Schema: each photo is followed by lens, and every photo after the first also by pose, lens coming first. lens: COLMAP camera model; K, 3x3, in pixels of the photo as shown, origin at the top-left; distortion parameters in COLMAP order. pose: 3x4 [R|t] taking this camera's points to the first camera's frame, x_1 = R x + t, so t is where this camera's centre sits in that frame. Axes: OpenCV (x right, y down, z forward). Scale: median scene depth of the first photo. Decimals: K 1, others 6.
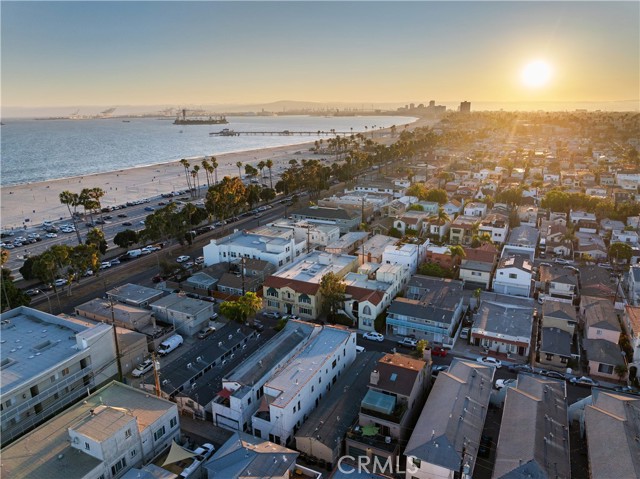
lens RADIAL K [[445.3, 0, 320.2], [0, 445.3, 239.3], [0, 0, 1]] dist [-0.047922, 0.011997]
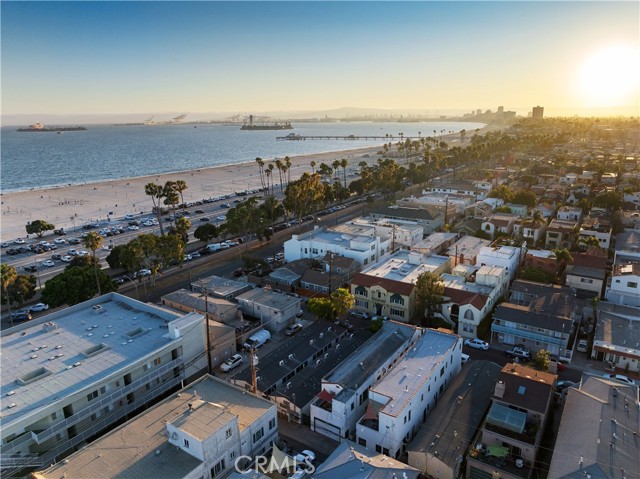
lens RADIAL K [[445.3, 0, 321.7], [0, 445.3, 239.2], [0, 0, 1]] dist [-0.047922, 0.011997]
pose [[0.991171, 0.030852, -0.128948, -0.069845], [-0.032651, 0.999396, -0.011862, 0.023179], [0.128504, 0.015967, 0.991580, 0.055852]]
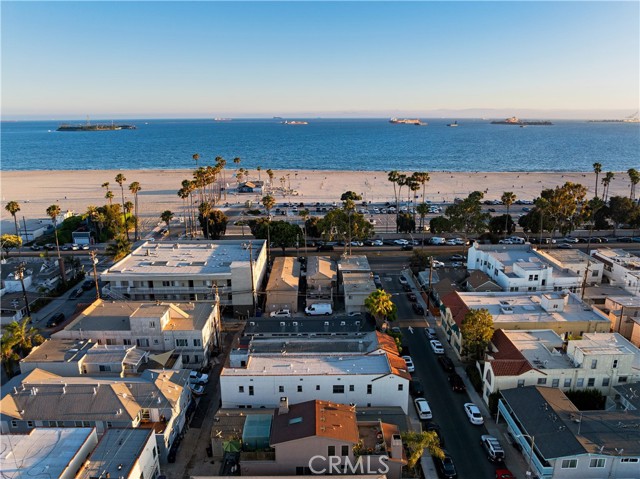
lens RADIAL K [[445.3, 0, 325.3], [0, 445.3, 239.5], [0, 0, 1]] dist [-0.047922, 0.011997]
pose [[0.457021, 0.239571, -0.856585, 0.453640], [-0.243866, 0.959890, 0.138352, -0.065678], [0.855372, 0.145662, 0.497113, 0.358765]]
